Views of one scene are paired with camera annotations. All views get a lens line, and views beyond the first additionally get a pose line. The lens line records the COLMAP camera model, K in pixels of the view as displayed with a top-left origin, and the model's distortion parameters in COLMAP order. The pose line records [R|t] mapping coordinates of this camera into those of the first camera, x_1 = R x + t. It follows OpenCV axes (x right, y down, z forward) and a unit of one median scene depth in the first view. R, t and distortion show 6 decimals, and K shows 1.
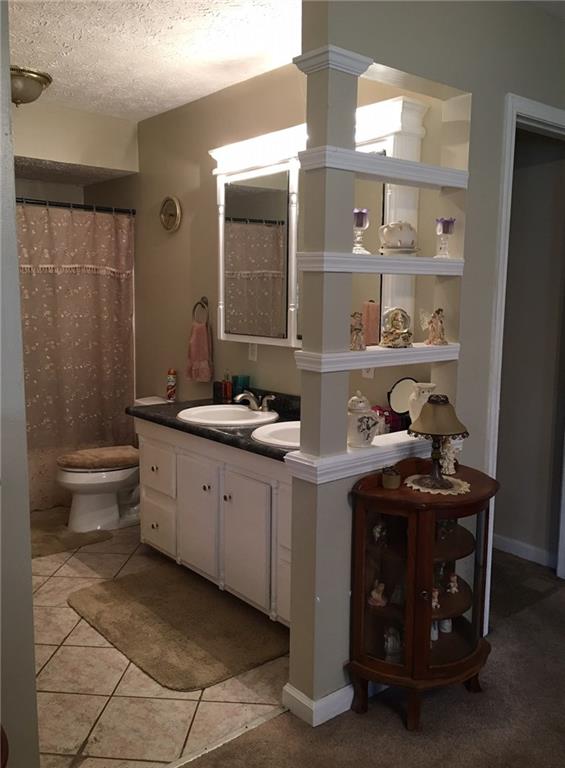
lens RADIAL K [[668.0, 0, 283.3], [0, 668.0, 383.1], [0, 0, 1]] dist [0.069199, -0.089395]
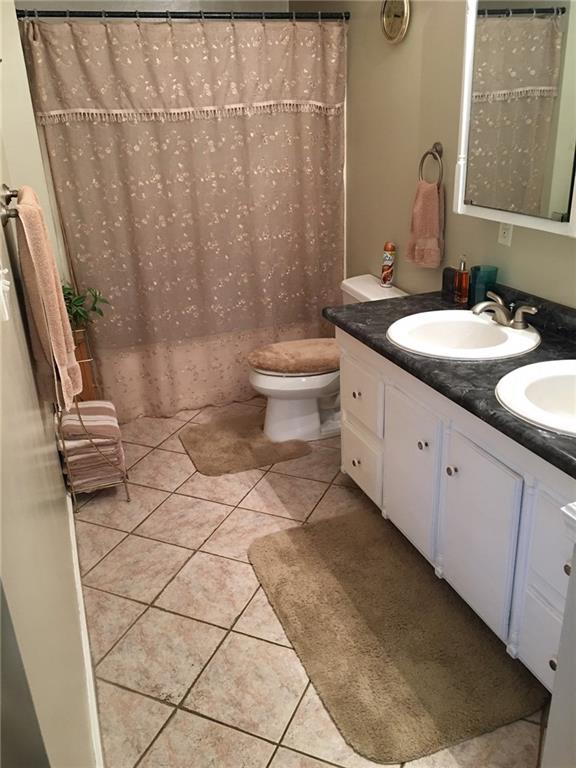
lens RADIAL K [[668.0, 0, 284.6], [0, 668.0, 388.5], [0, 0, 1]] dist [0.069199, -0.089395]
pose [[0.943796, 0.079251, -0.320887, -0.023176], [0.007545, 0.965411, 0.260625, -0.066056], [0.330443, -0.248398, 0.910553, 0.247021]]
